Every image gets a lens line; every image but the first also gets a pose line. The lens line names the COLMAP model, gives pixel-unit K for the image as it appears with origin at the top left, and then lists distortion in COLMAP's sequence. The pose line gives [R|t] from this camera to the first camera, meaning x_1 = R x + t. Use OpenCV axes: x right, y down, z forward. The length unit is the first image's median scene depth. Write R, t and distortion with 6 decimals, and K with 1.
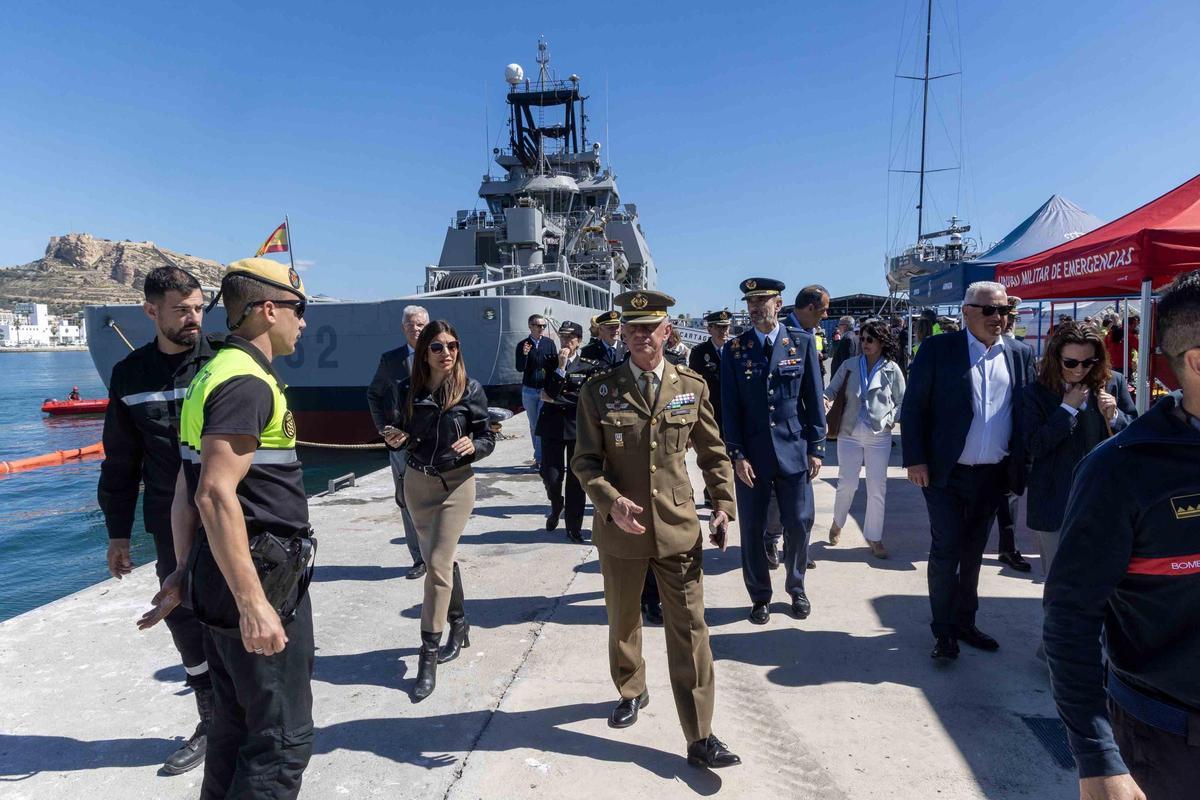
lens RADIAL K [[790.2, 0, 600.0], [0, 790.2, 400.0], [0, 0, 1]] dist [0.001259, -0.002079]
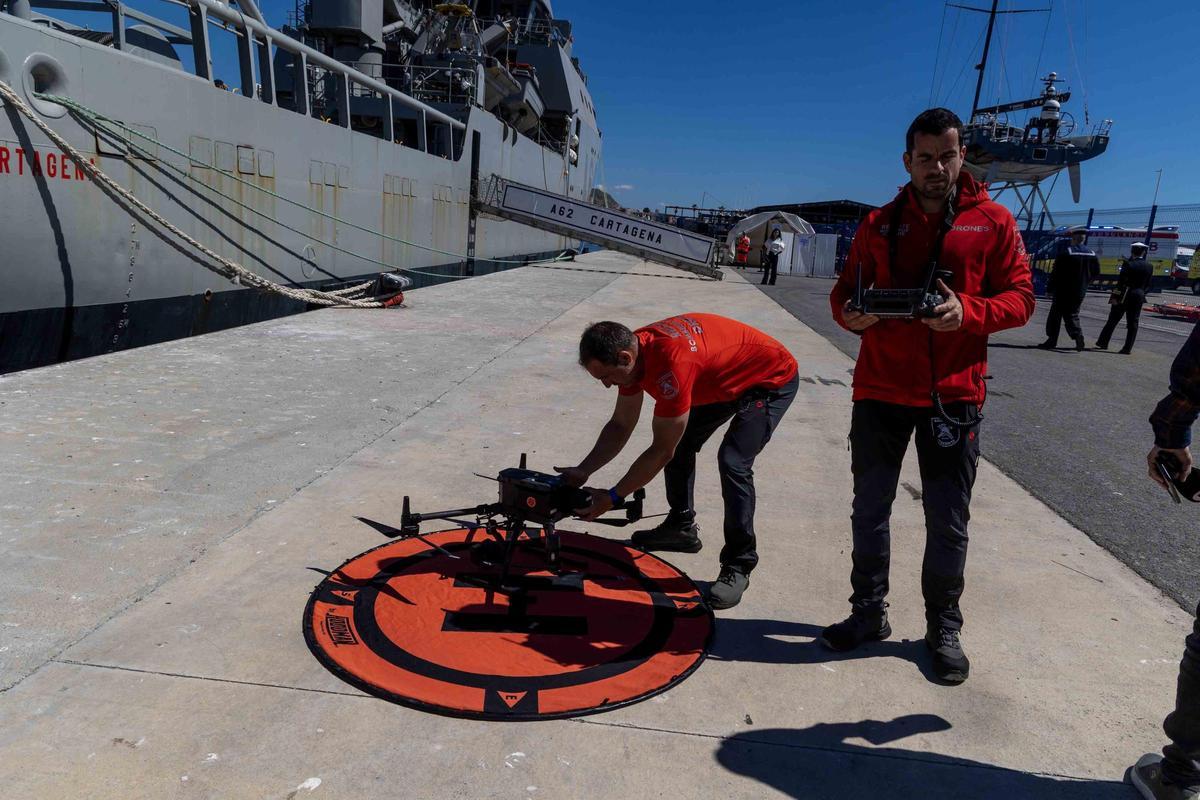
lens RADIAL K [[790.2, 0, 600.0], [0, 790.2, 400.0], [0, 0, 1]] dist [0.001259, -0.002079]
pose [[0.995045, 0.076332, 0.063707, 0.062089], [-0.084319, 0.987399, 0.133914, -0.026064], [-0.052683, -0.138623, 0.988943, 0.341636]]
